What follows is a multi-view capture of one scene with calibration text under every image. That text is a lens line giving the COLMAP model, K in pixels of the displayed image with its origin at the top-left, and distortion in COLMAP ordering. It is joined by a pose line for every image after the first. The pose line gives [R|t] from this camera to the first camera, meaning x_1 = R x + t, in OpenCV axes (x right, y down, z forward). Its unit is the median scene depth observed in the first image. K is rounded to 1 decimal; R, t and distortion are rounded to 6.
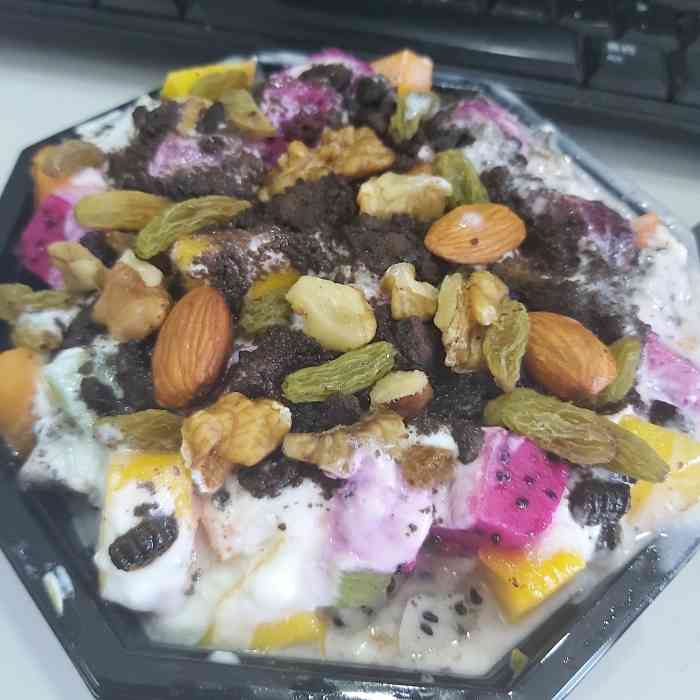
lens RADIAL K [[872.2, 0, 350.0], [0, 872.2, 350.0], [0, 0, 1]] dist [-0.015255, -0.067055]
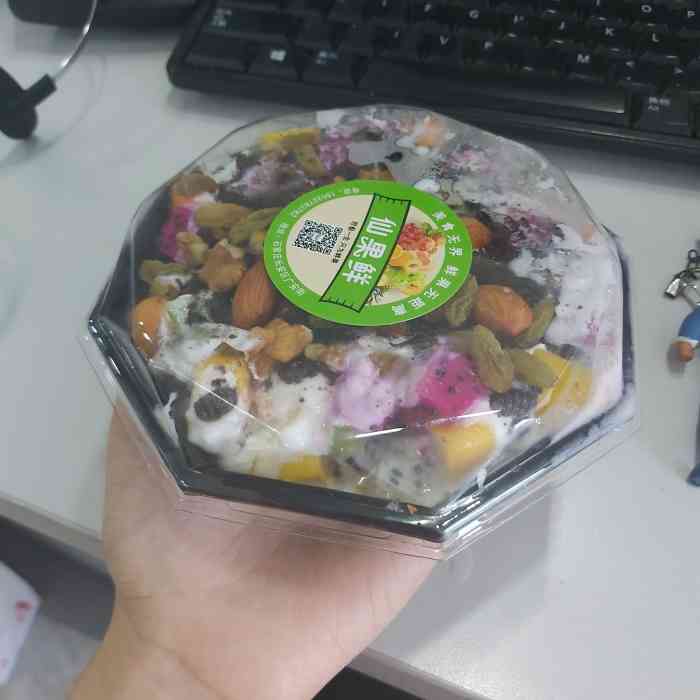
lens RADIAL K [[872.2, 0, 350.0], [0, 872.2, 350.0], [0, 0, 1]] dist [-0.015255, -0.067055]
pose [[0.986211, 0.033952, -0.161973, 0.255720], [-0.052386, 0.992447, -0.110930, 0.273400], [0.156983, 0.117886, 0.980540, -0.539426]]
